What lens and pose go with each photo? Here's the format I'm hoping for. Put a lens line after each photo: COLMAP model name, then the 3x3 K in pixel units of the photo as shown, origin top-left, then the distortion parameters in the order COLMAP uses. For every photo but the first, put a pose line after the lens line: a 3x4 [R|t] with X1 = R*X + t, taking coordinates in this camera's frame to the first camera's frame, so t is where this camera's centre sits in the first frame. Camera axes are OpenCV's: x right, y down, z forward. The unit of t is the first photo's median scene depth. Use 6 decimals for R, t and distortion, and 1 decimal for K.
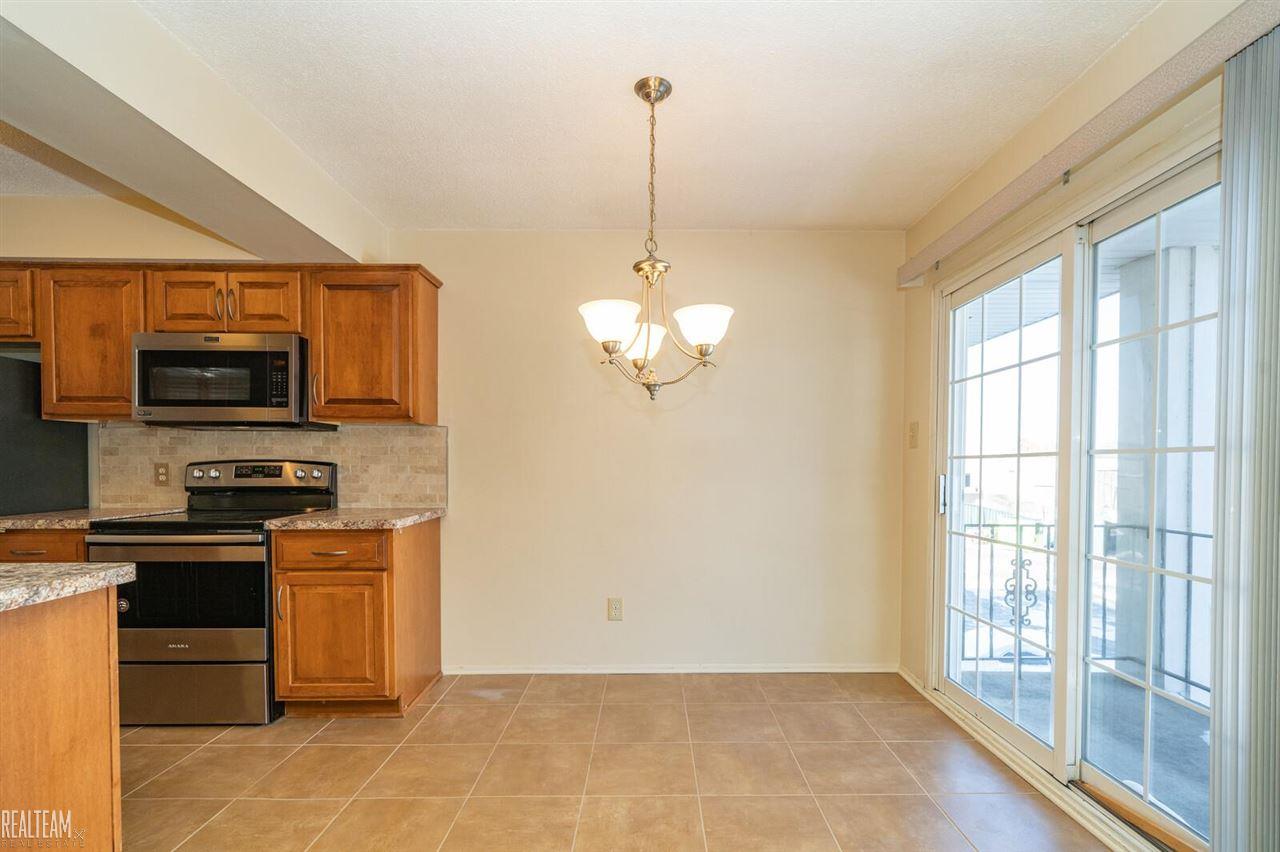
lens RADIAL K [[594.7, 0, 651.4], [0, 594.7, 484.3], [0, 0, 1]] dist [0.002310, -0.001060]
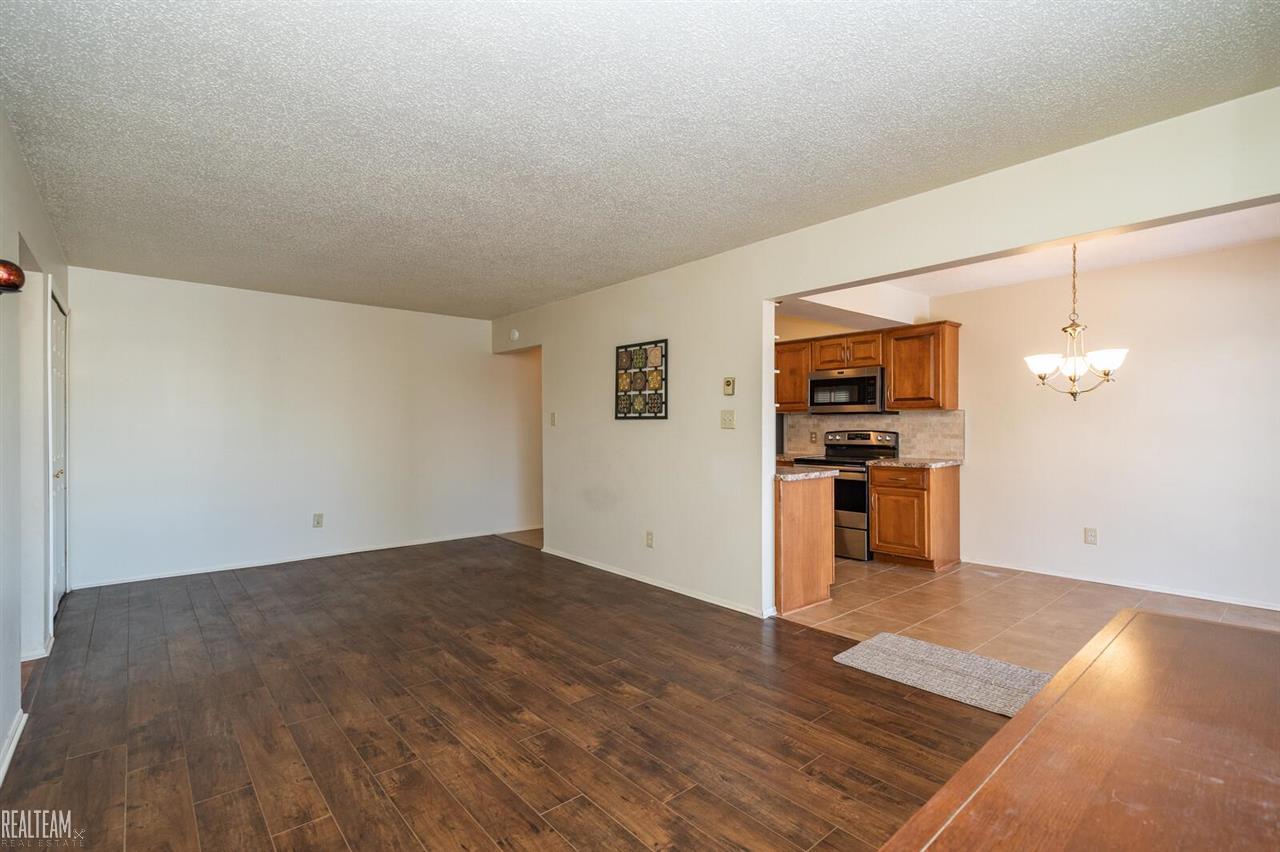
lens RADIAL K [[594.7, 0, 633.7], [0, 594.7, 422.7], [0, 0, 1]] dist [0.002310, -0.001060]
pose [[0.640724, -0.009389, -0.767714, 0.372120], [-0.019969, 0.999383, -0.028889, 0.003726], [0.767511, 0.033840, 0.640141, -0.839952]]
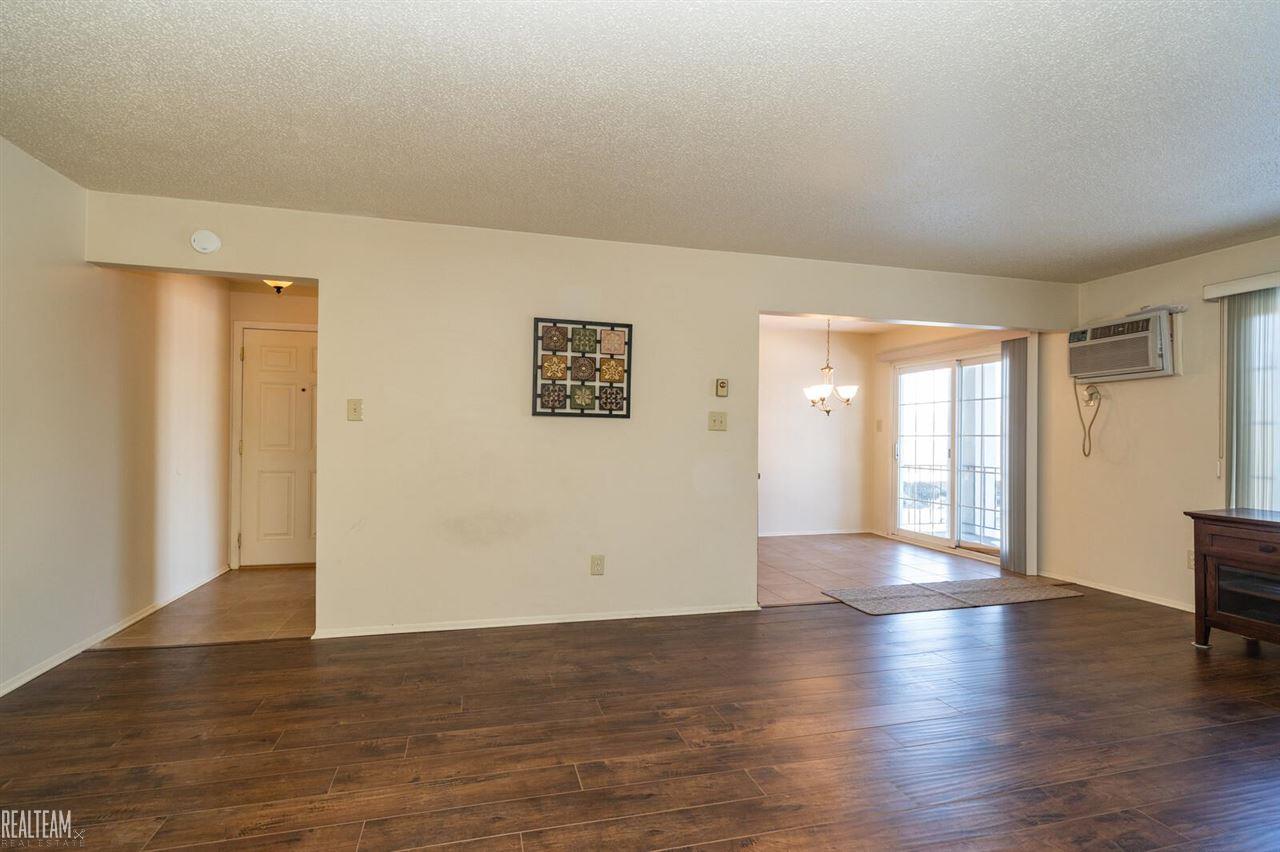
lens RADIAL K [[594.7, 0, 642.0], [0, 594.7, 425.5], [0, 0, 1]] dist [0.002310, -0.001060]
pose [[0.970414, 0.012365, 0.241132, -1.079087], [-0.000827, 0.998852, -0.047890, 0.027940], [-0.241447, 0.046273, 0.969310, -1.072009]]
